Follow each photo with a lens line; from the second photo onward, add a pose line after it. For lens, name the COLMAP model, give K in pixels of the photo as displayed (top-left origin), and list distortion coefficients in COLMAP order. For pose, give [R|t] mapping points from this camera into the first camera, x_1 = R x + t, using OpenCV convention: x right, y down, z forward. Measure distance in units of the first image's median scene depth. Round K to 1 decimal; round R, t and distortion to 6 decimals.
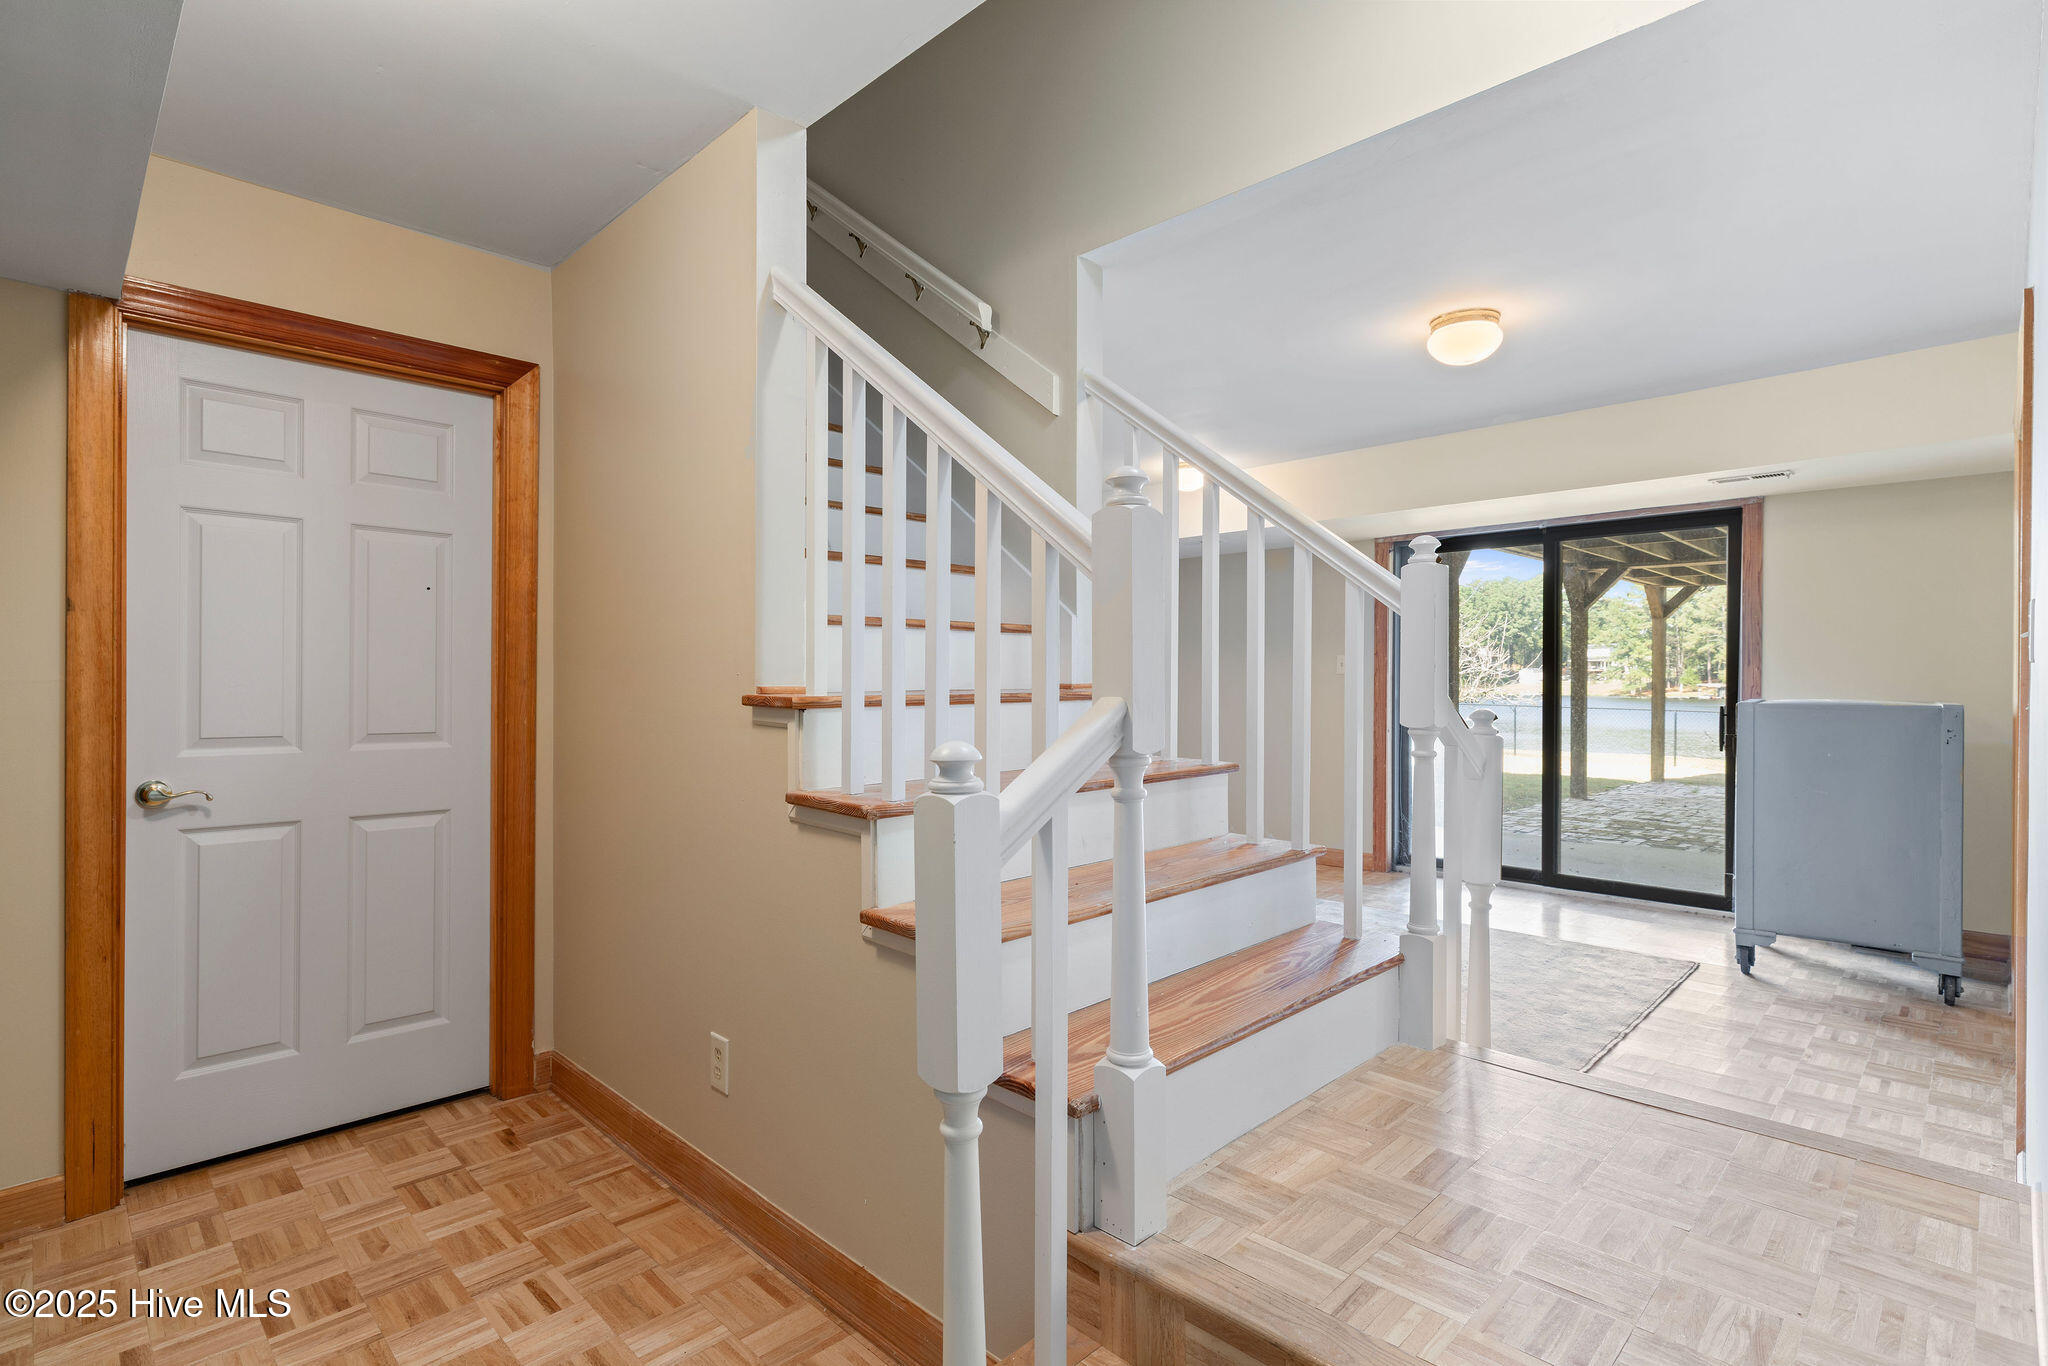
lens RADIAL K [[994.1, 0, 1030.3], [0, 994.1, 686.6], [0, 0, 1]] dist [0.000834, 0.000875]
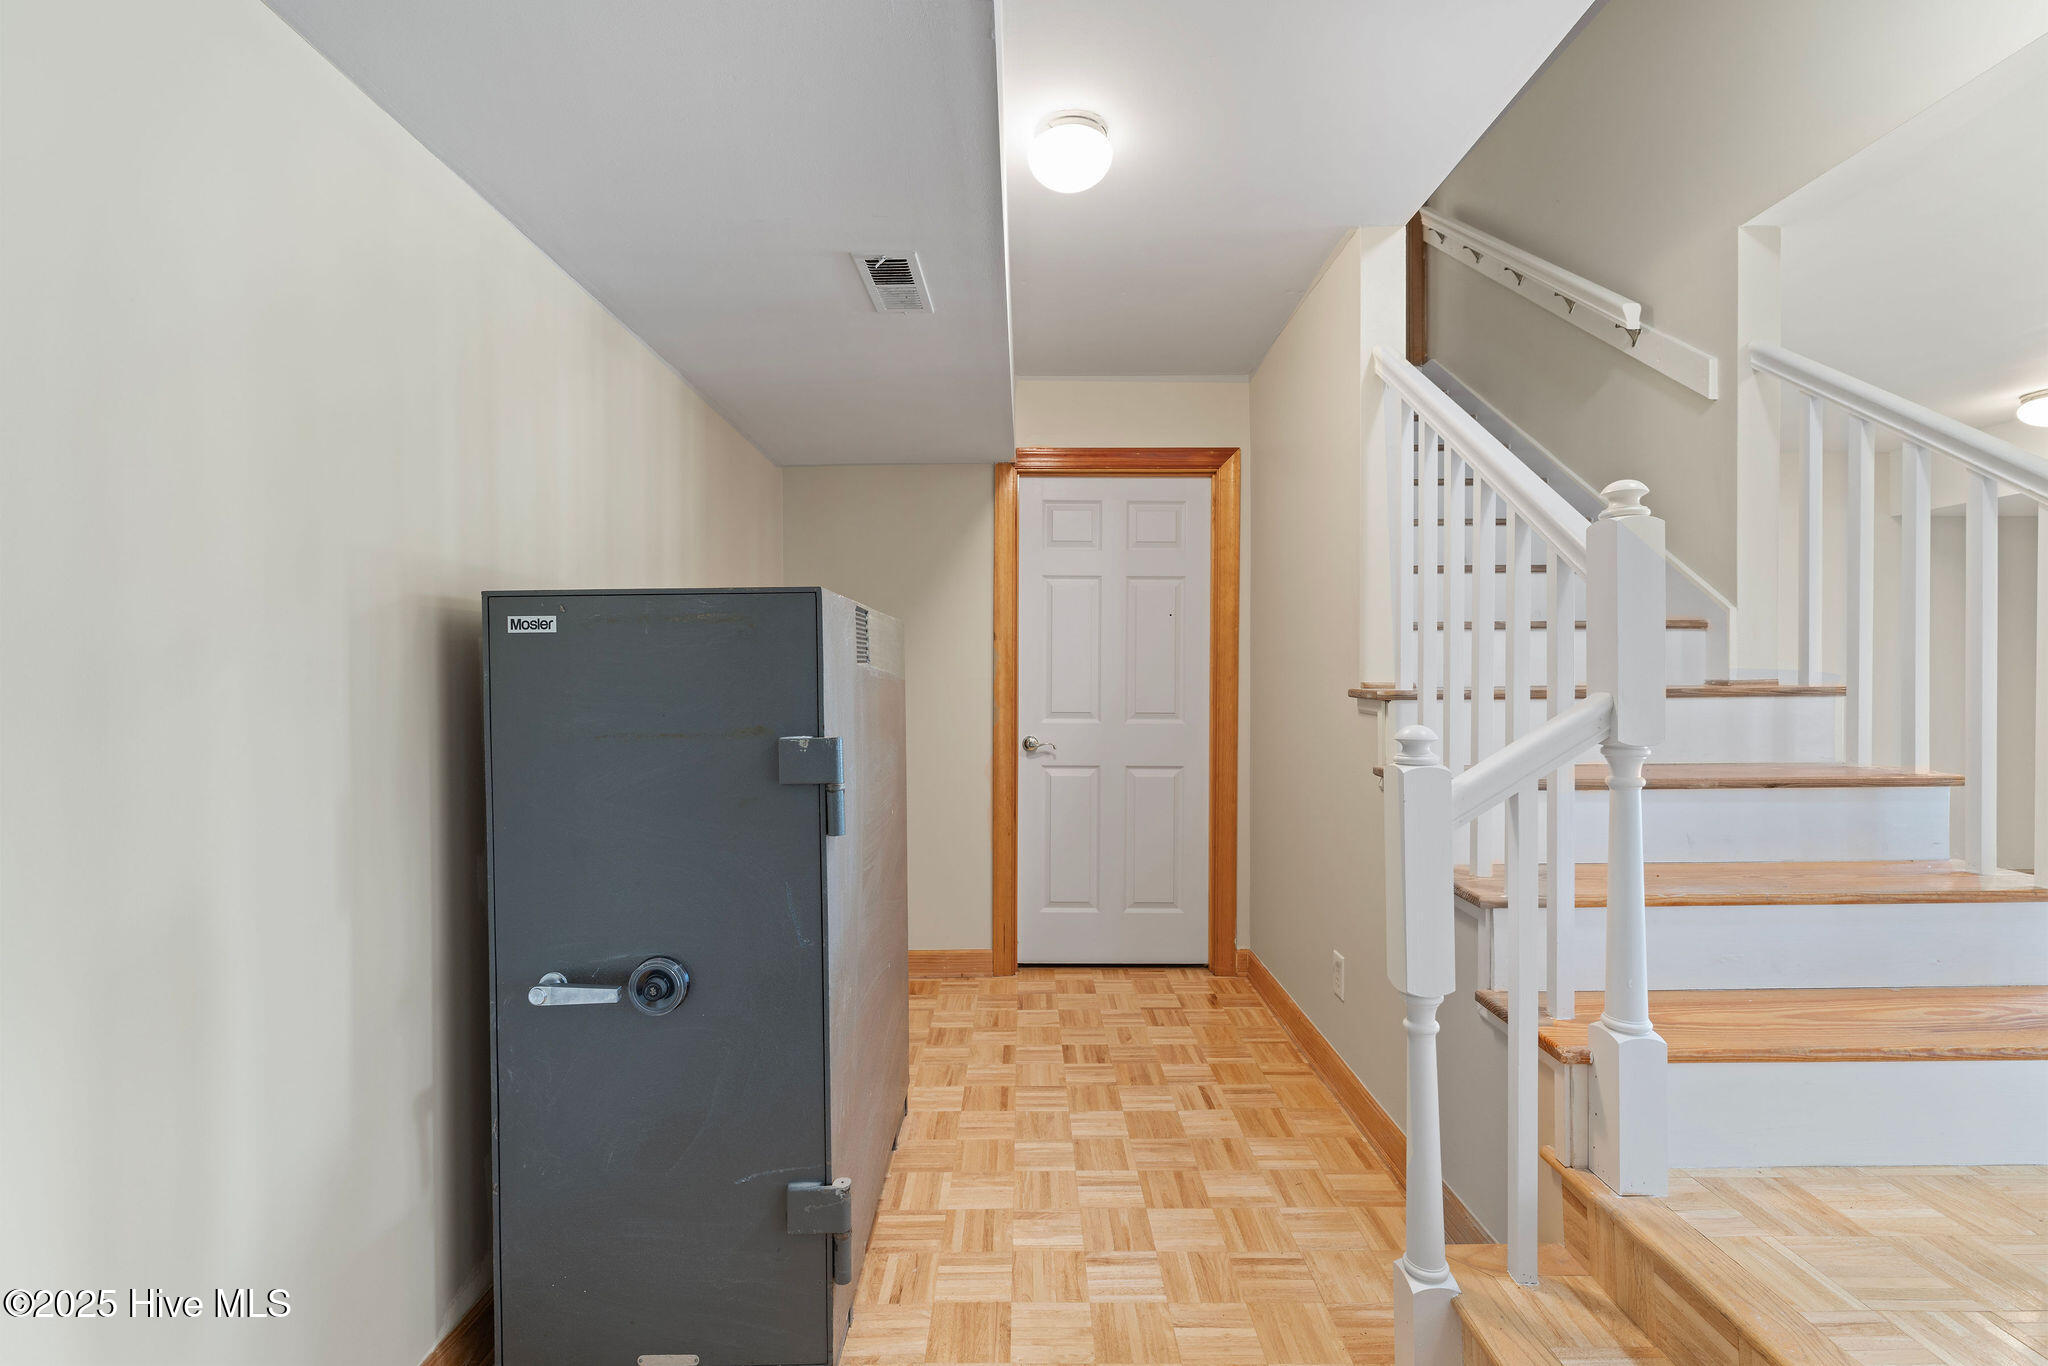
lens RADIAL K [[890.8, 0, 1024.0], [0, 890.8, 683.0], [0, 0, 1]] dist [0.002959, 0.000676]
pose [[0.703455, 0.003086, -0.710734, 0.223035], [-0.001961, 0.999995, 0.002401, -0.001011], [0.710738, -0.000295, 0.703457, -0.102335]]
